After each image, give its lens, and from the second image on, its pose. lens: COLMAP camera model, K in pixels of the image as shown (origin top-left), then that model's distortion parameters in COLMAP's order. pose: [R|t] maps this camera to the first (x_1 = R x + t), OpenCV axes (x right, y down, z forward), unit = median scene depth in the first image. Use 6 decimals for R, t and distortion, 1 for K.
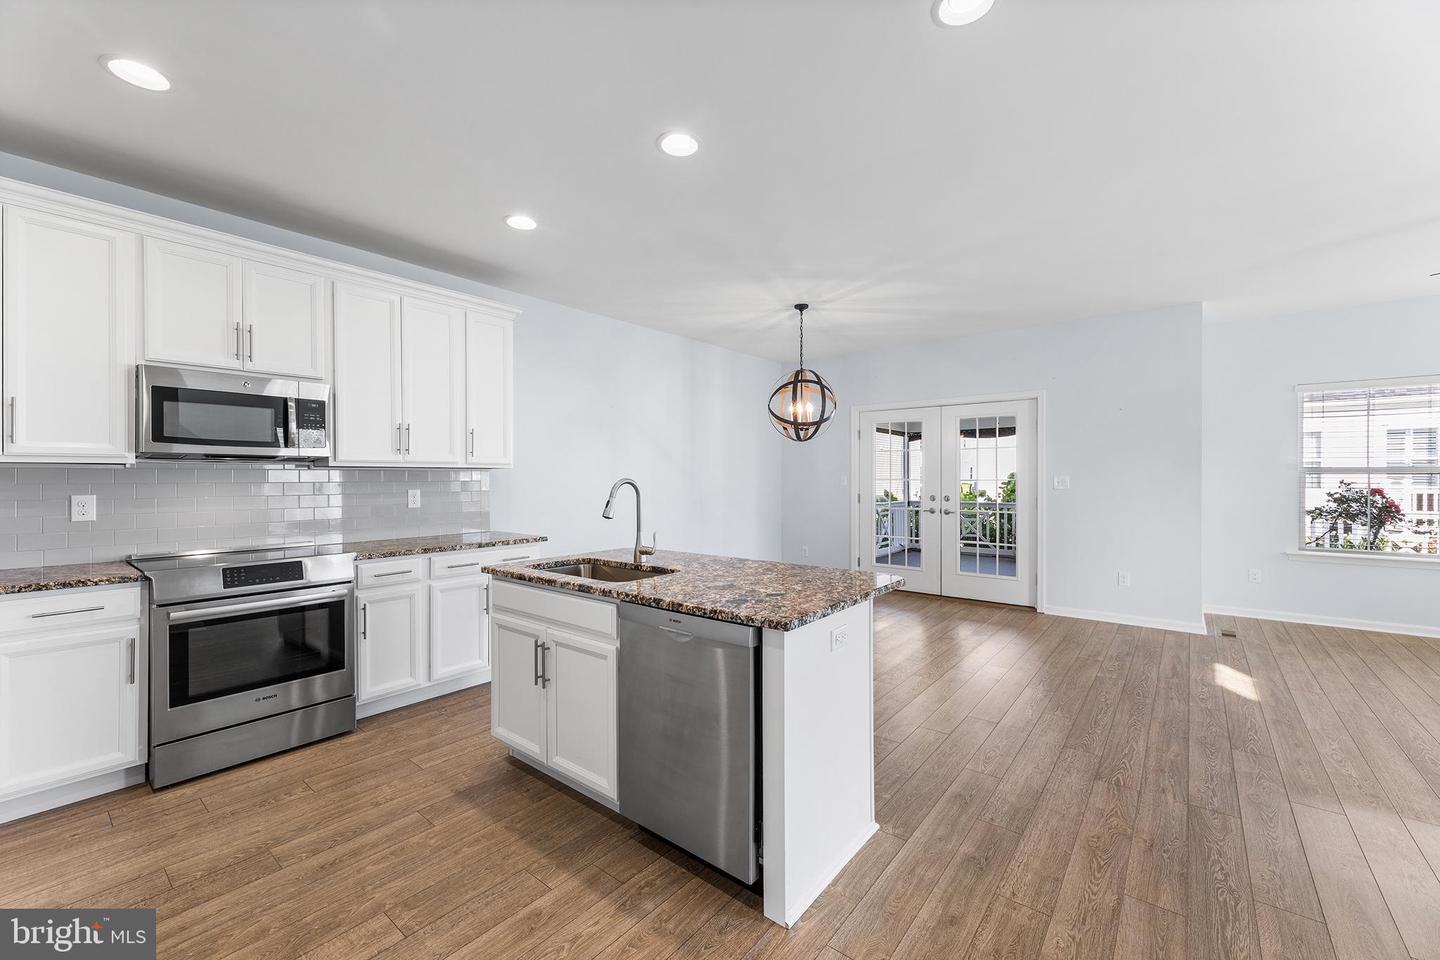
lens RADIAL K [[582.0, 0, 719.7], [0, 582.0, 477.3], [0, 0, 1]] dist [0.002714, 0.000461]
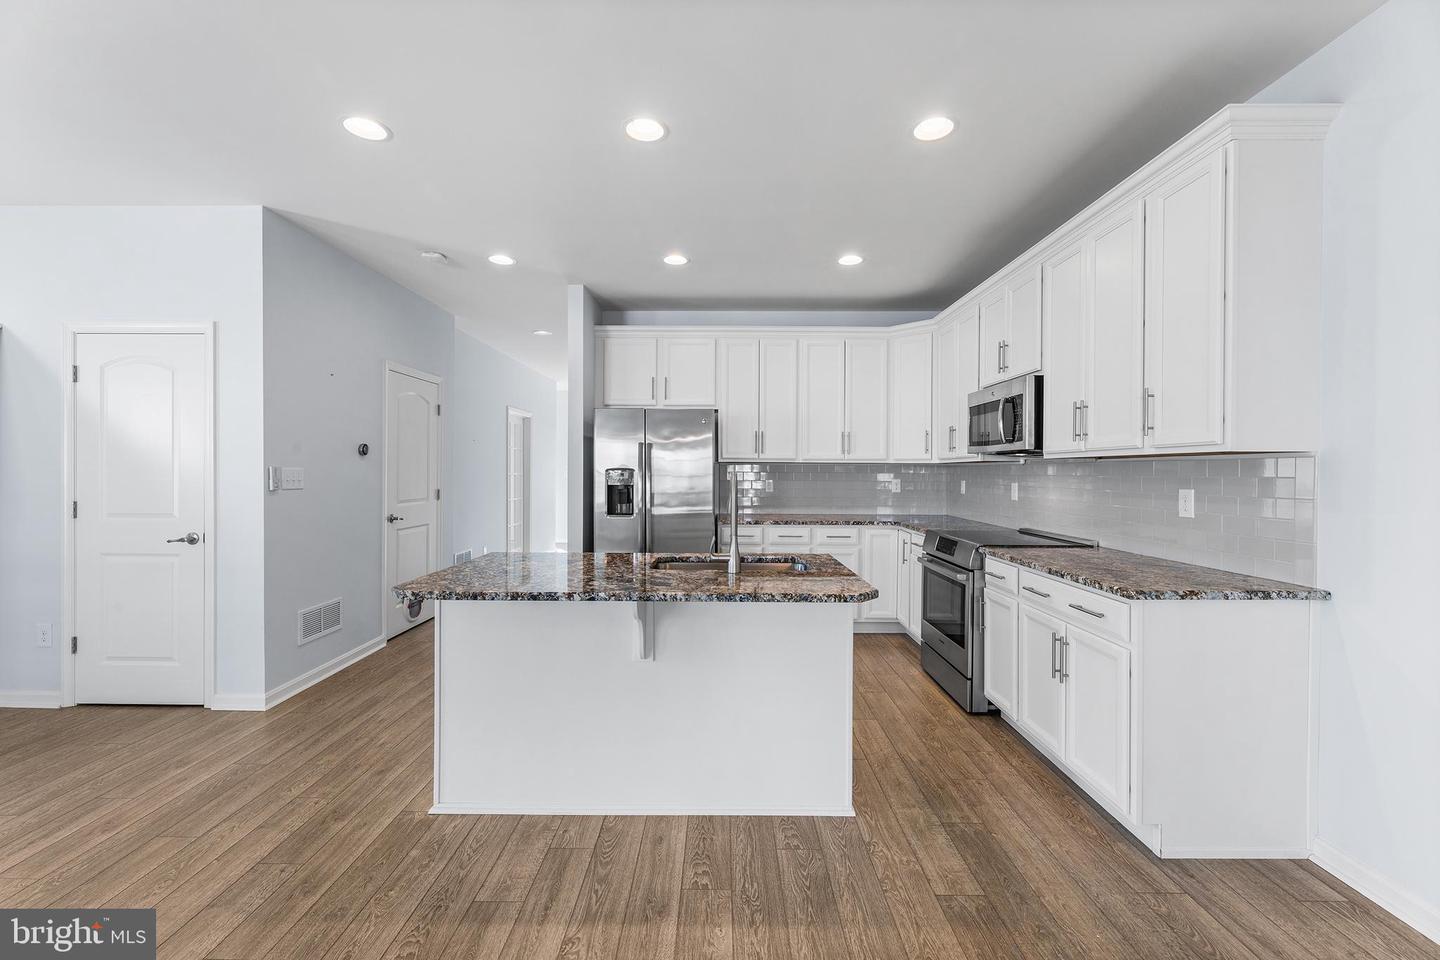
lens RADIAL K [[588.0, 0, 719.0], [0, 588.0, 471.7], [0, 0, 1]] dist [-0.000411, -0.000181]
pose [[-0.780626, -0.000269, -0.624998, 0.304469], [-0.001625, 0.999997, 0.001600, 0.001378], [0.624996, 0.002264, -0.780624, 1.239401]]
